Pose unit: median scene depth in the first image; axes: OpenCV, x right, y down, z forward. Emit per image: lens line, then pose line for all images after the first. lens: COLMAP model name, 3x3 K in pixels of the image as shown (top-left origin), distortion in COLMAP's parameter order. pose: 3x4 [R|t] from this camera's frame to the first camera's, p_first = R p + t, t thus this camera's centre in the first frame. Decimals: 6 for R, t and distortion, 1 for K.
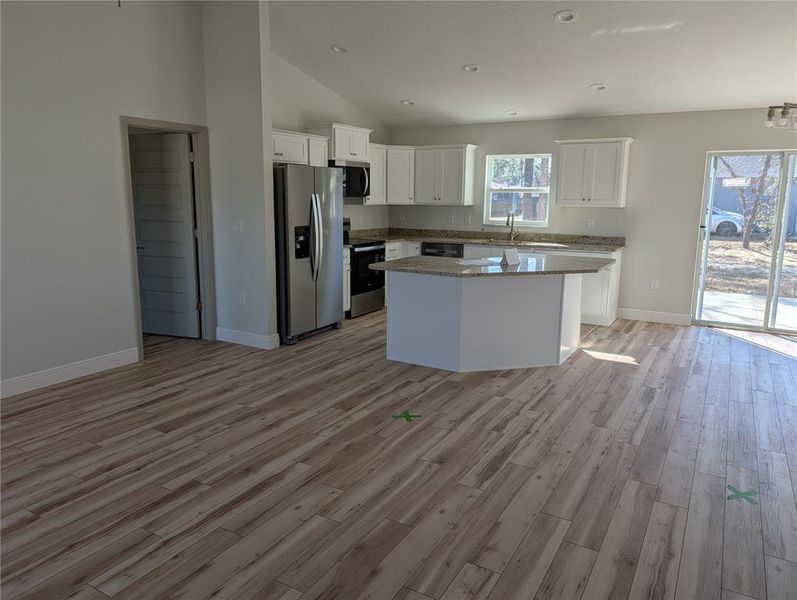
lens RADIAL K [[570.2, 0, 398.7], [0, 570.2, 294.5], [0, 0, 1]] dist [0.026290, -0.022583]
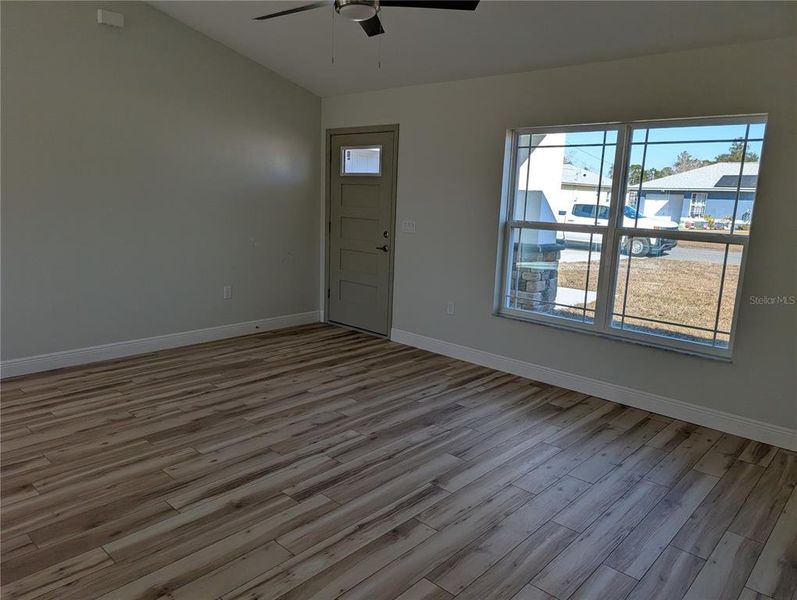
lens RADIAL K [[570.2, 0, 386.7], [0, 570.2, 301.2], [0, 0, 1]] dist [0.026290, -0.022583]
pose [[-0.973203, -0.083928, 0.214085, -0.513448], [-0.001189, 0.932837, 0.360296, -0.232297], [-0.229945, 0.350387, -0.907940, 1.304751]]
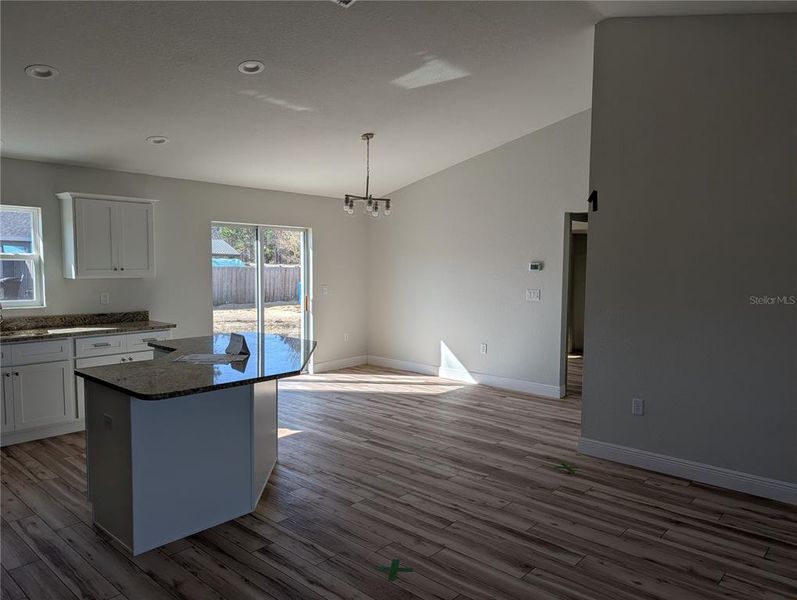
lens RADIAL K [[570.2, 0, 391.3], [0, 570.2, 303.0], [0, 0, 1]] dist [0.026290, -0.022583]
pose [[0.208296, -0.079614, 0.974820, -0.675172], [0.167479, 0.984864, 0.044648, -0.156454], [-0.963620, 0.153962, 0.218477, 0.792271]]
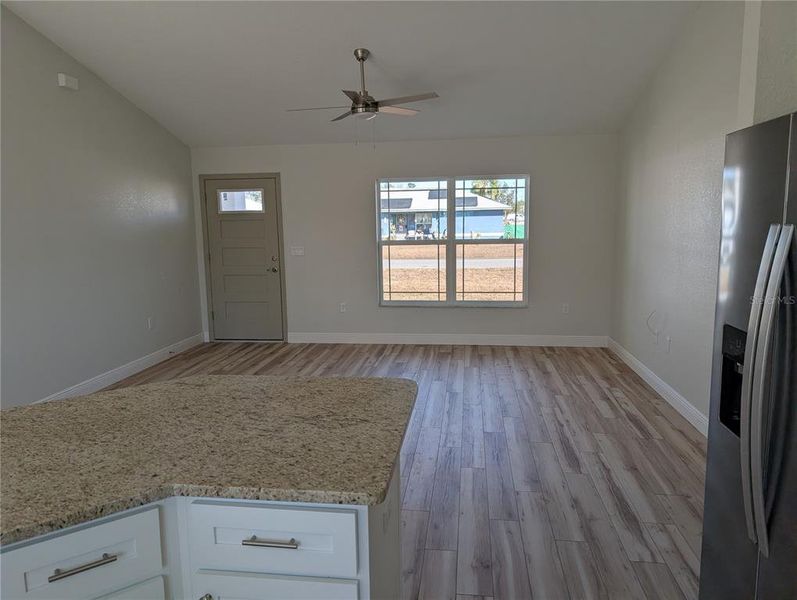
lens RADIAL K [[570.2, 0, 396.7], [0, 570.2, 301.3], [0, 0, 1]] dist [0.026290, -0.022583]
pose [[-0.921965, 0.059453, -0.382682, 0.160197], [-0.062657, 0.952228, 0.298891, -0.307473], [0.382171, 0.299545, -0.874196, 1.707579]]
